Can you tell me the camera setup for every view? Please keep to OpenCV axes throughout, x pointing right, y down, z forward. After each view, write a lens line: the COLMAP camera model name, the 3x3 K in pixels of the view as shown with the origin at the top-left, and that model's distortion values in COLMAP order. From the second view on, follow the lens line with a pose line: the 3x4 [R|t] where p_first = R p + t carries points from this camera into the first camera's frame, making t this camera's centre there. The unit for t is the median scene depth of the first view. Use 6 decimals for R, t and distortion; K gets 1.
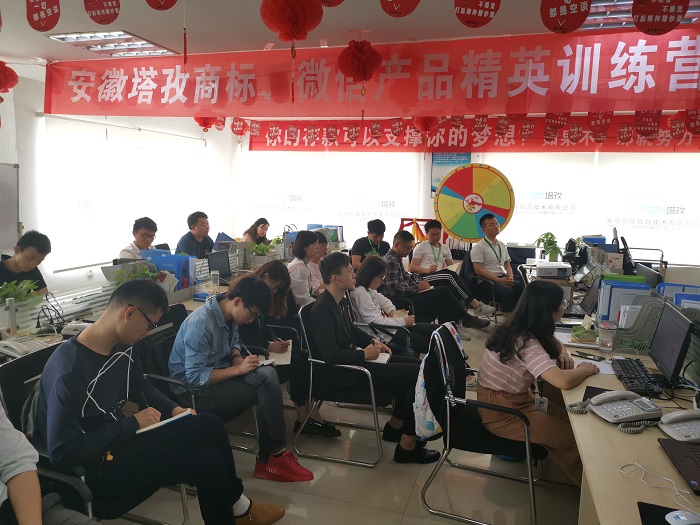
lens RADIAL K [[544.7, 0, 352.4], [0, 544.7, 261.4], [0, 0, 1]] dist [0.052084, -0.041591]
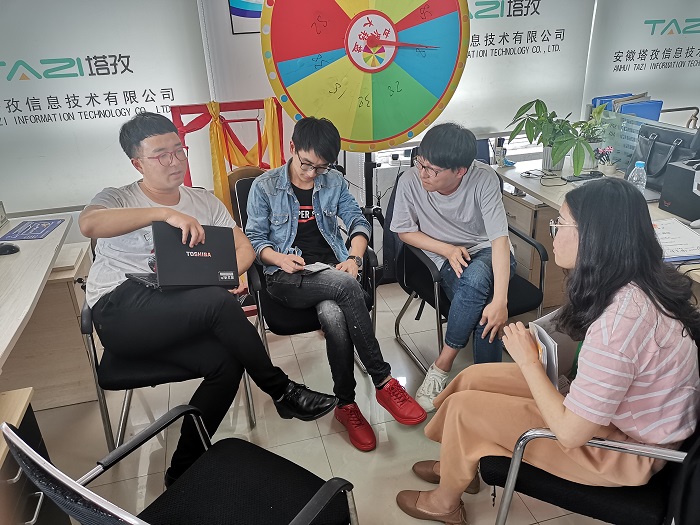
lens RADIAL K [[544.7, 0, 347.8], [0, 544.7, 267.7], [0, 0, 1]] dist [0.052084, -0.041591]
pose [[0.840321, -0.274330, 0.467552, -0.004943], [0.128941, 0.938895, 0.319141, -0.137673], [-0.526532, -0.207895, 0.824345, 1.109562]]
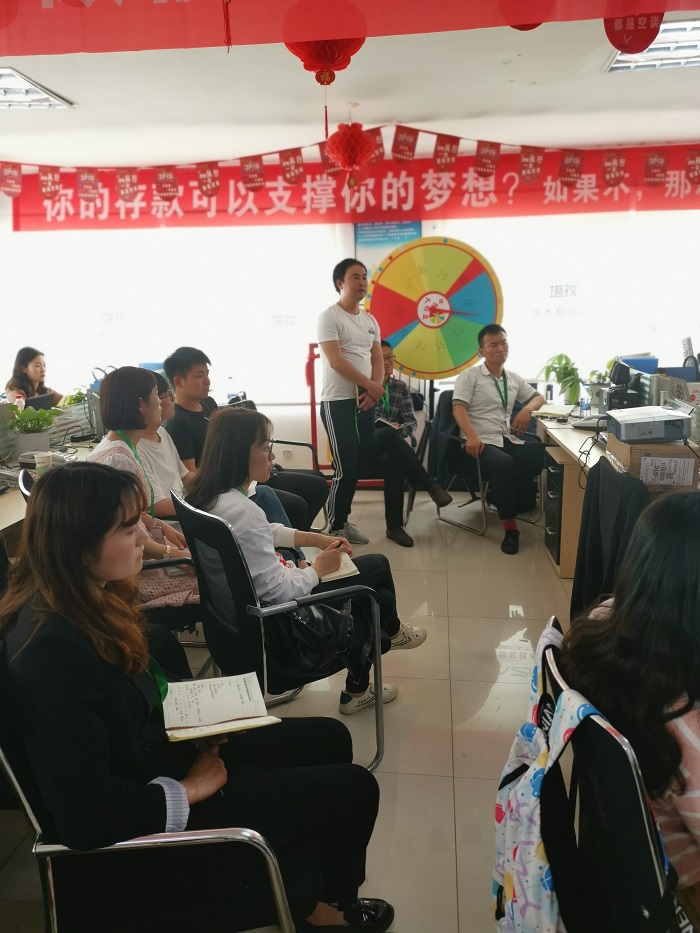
lens RADIAL K [[726.0, 0, 353.0], [0, 726.0, 469.4], [0, 0, 1]] dist [0.052084, -0.041591]
pose [[0.982638, -0.080895, 0.166970, -0.003068], [0.067456, 0.994124, 0.084654, -0.018084], [-0.172837, -0.071921, 0.982321, 0.417325]]
